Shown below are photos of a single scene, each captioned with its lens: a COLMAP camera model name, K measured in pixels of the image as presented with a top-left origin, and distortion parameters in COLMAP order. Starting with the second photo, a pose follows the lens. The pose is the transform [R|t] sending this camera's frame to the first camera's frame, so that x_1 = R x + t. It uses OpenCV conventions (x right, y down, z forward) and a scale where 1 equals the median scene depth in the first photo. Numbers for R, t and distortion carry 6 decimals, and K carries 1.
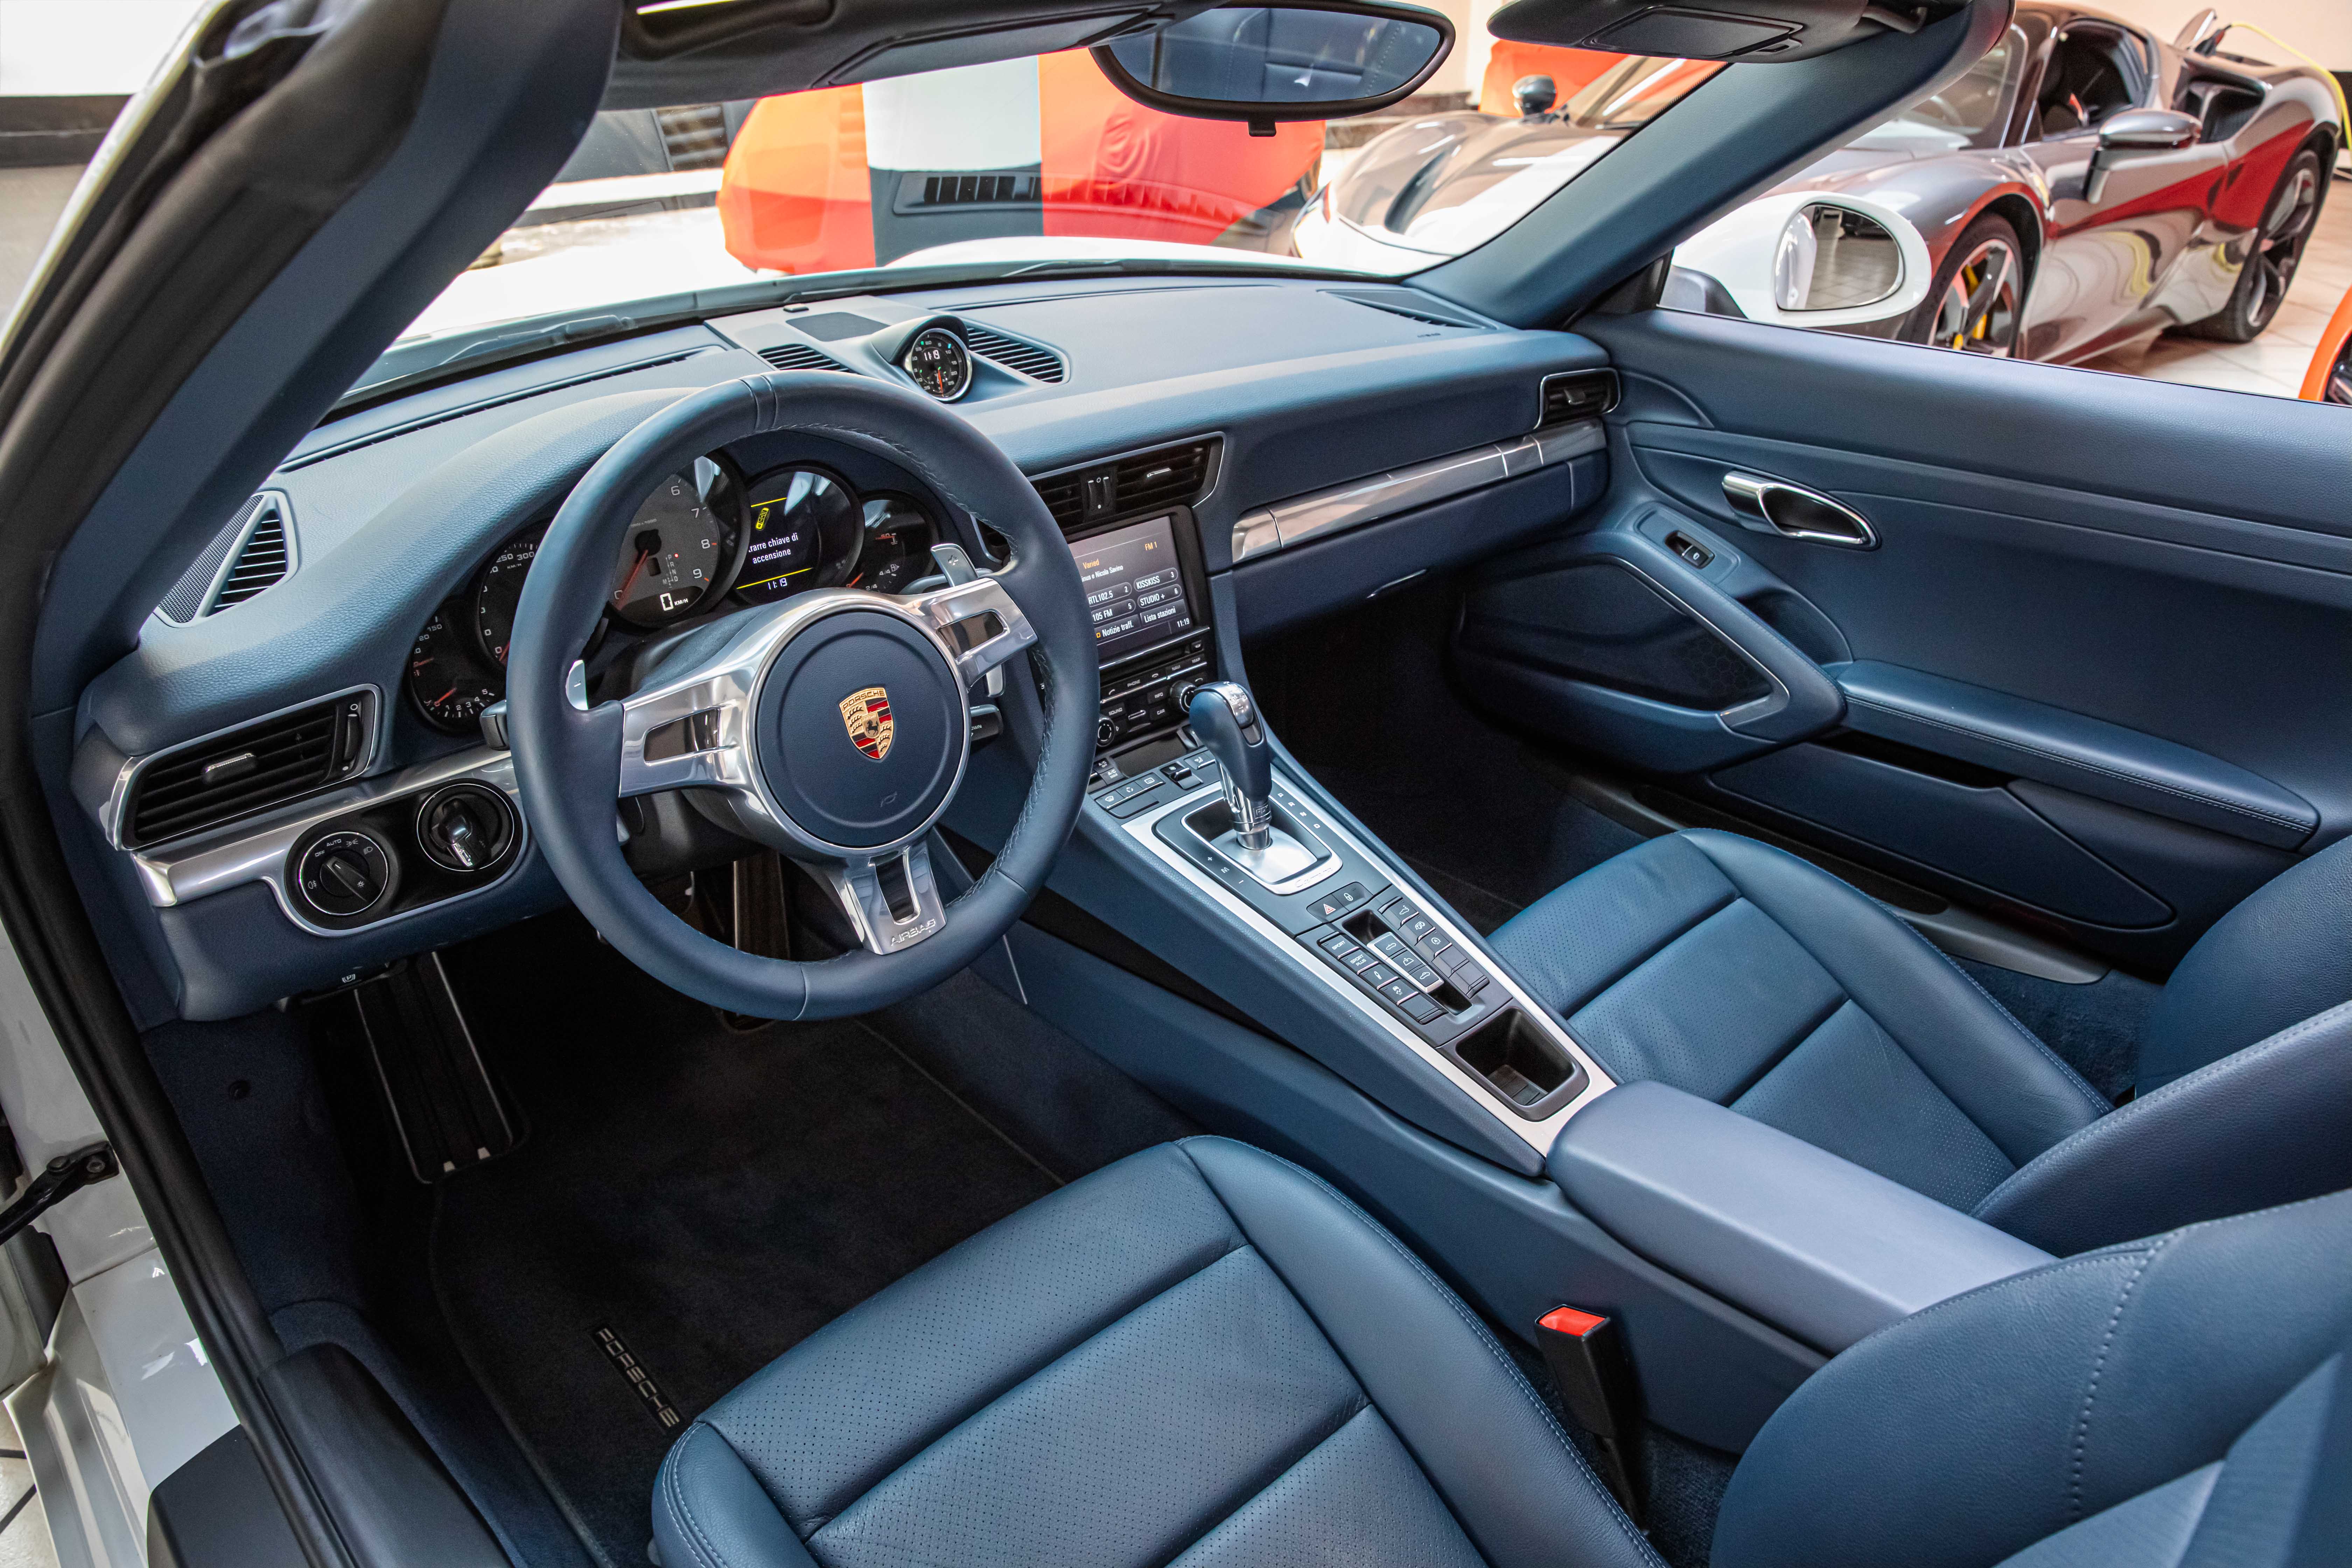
lens RADIAL K [[1627.2, 0, 1176.0], [0, 1627.2, 784.0], [0, 0, 1]] dist [-0.102187, 0.094913]
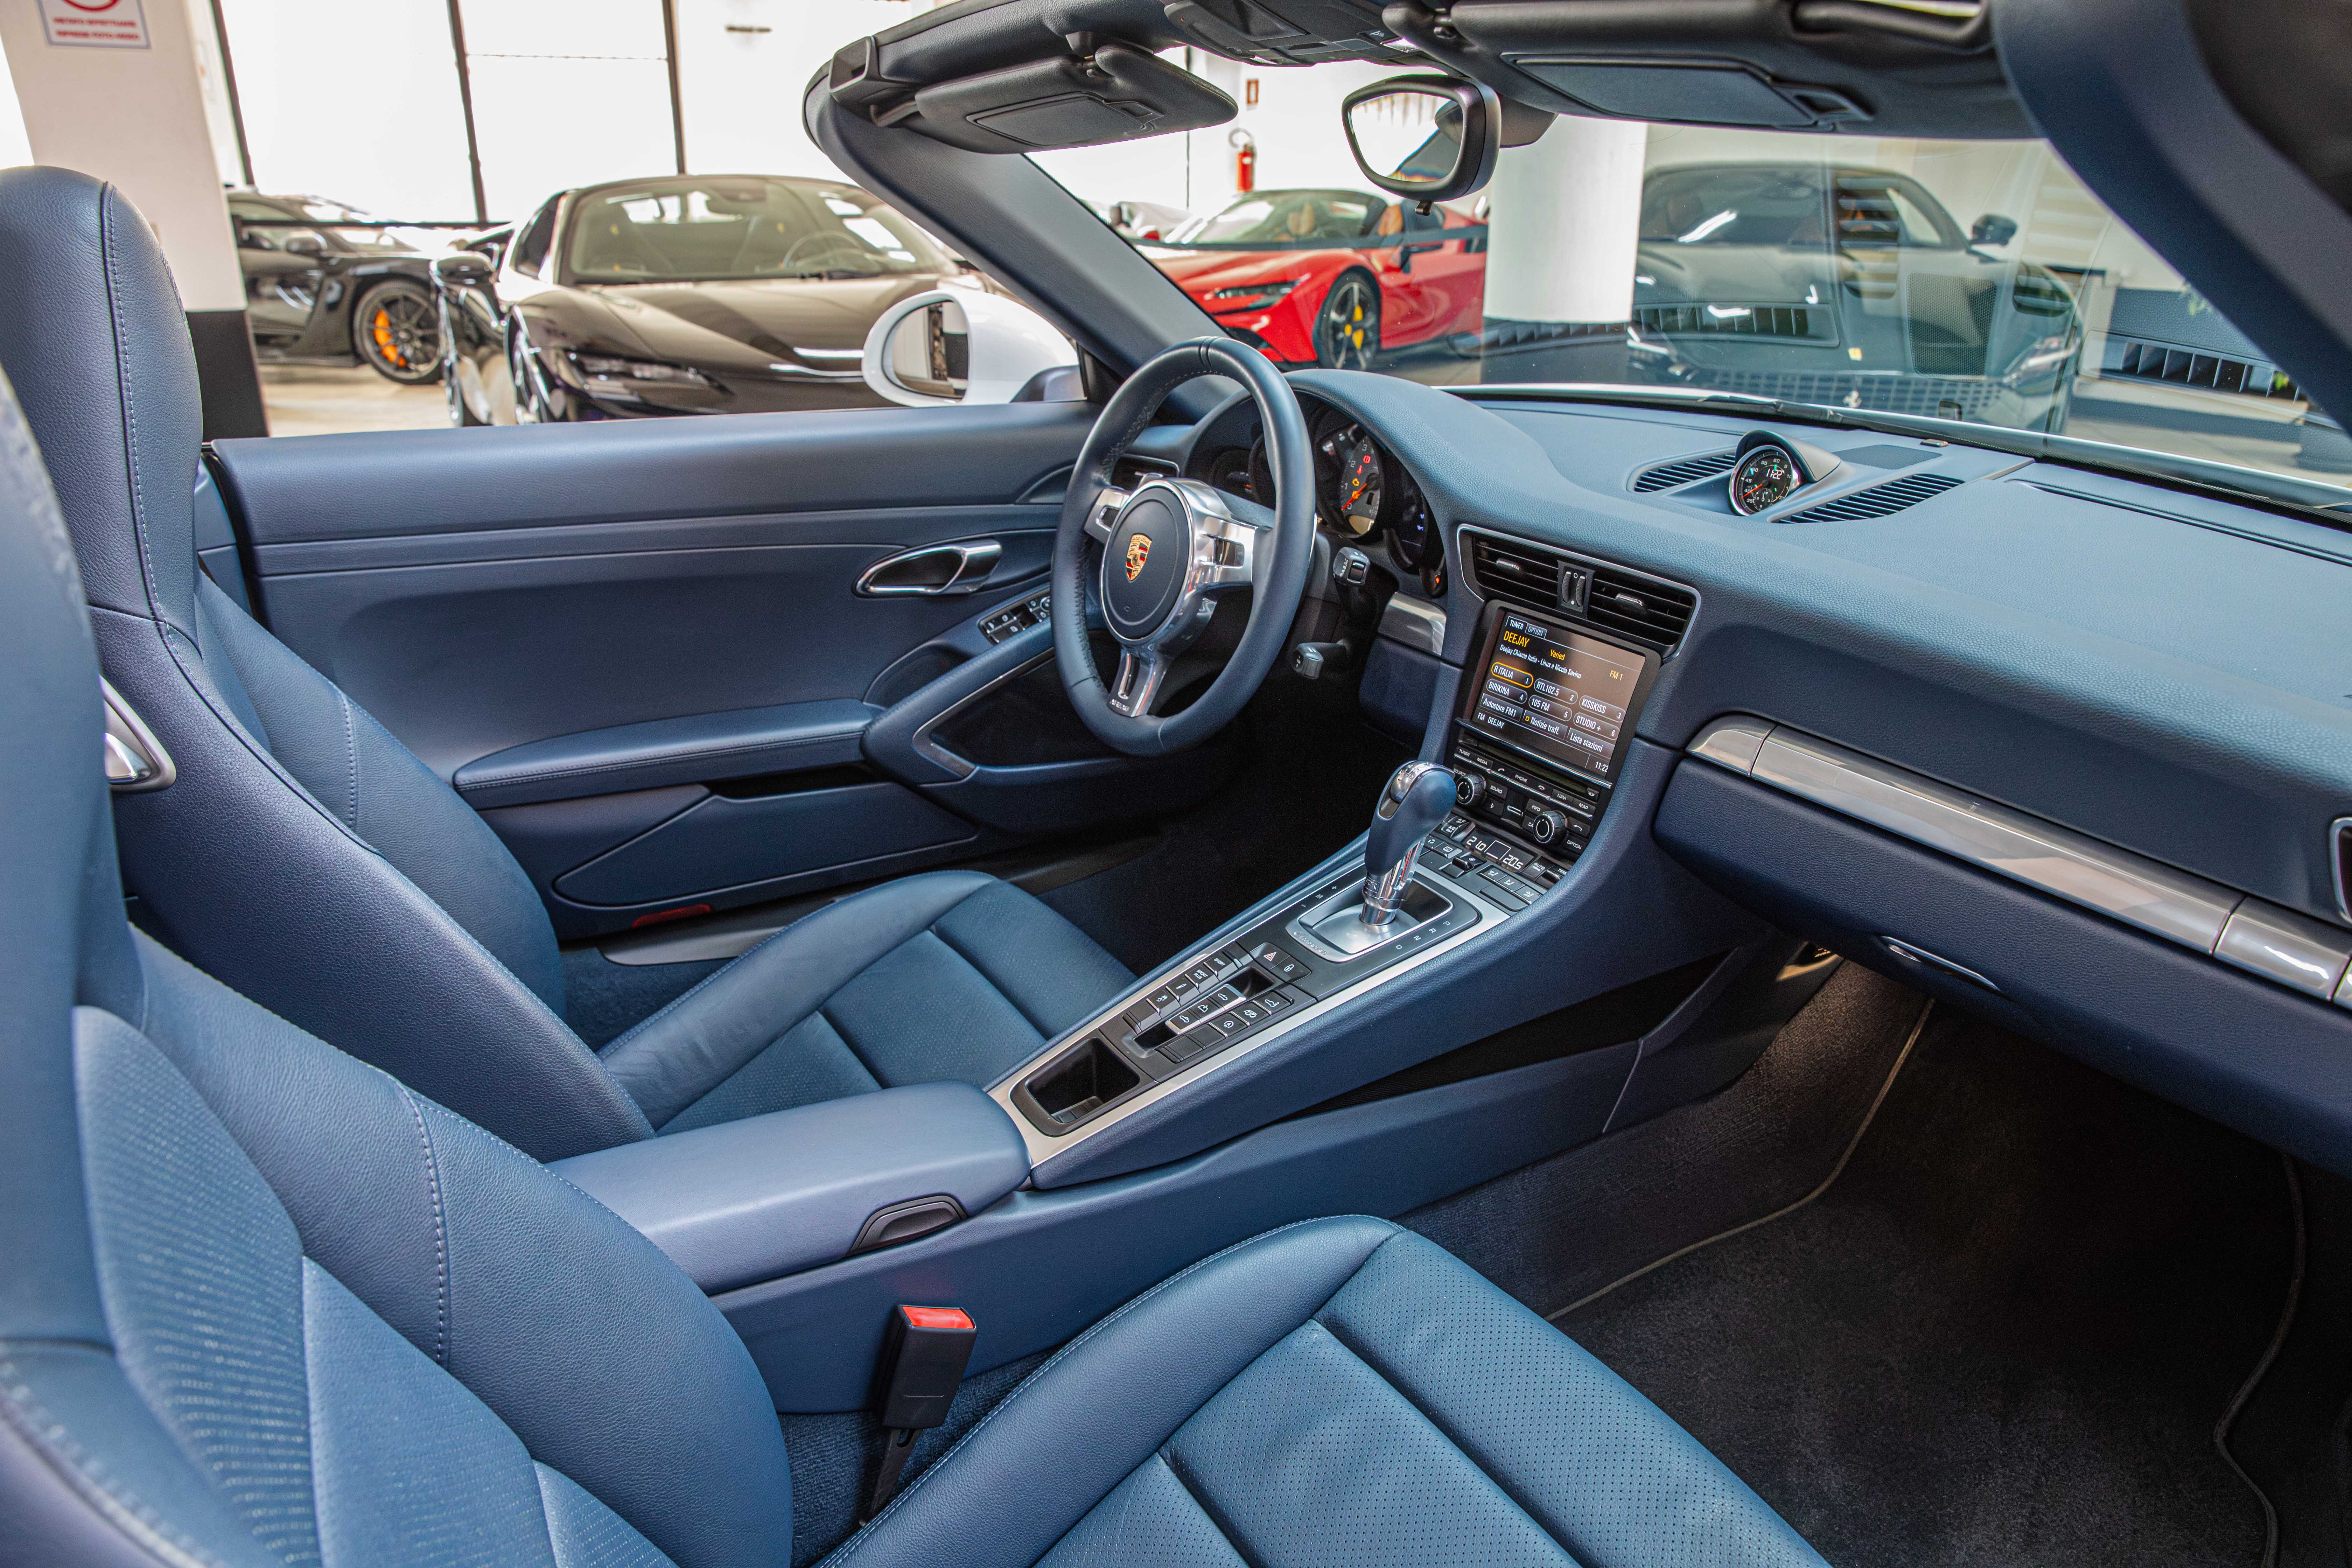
lens RADIAL K [[1627.2, 0, 1176.0], [0, 1627.2, 784.0], [0, 0, 1]] dist [-0.102187, 0.094913]
pose [[-0.212753, 0.343659, -0.914677, 0.910771], [-0.453368, 0.794523, 0.403968, -0.358107], [0.865560, 0.500631, -0.013233, 0.826703]]
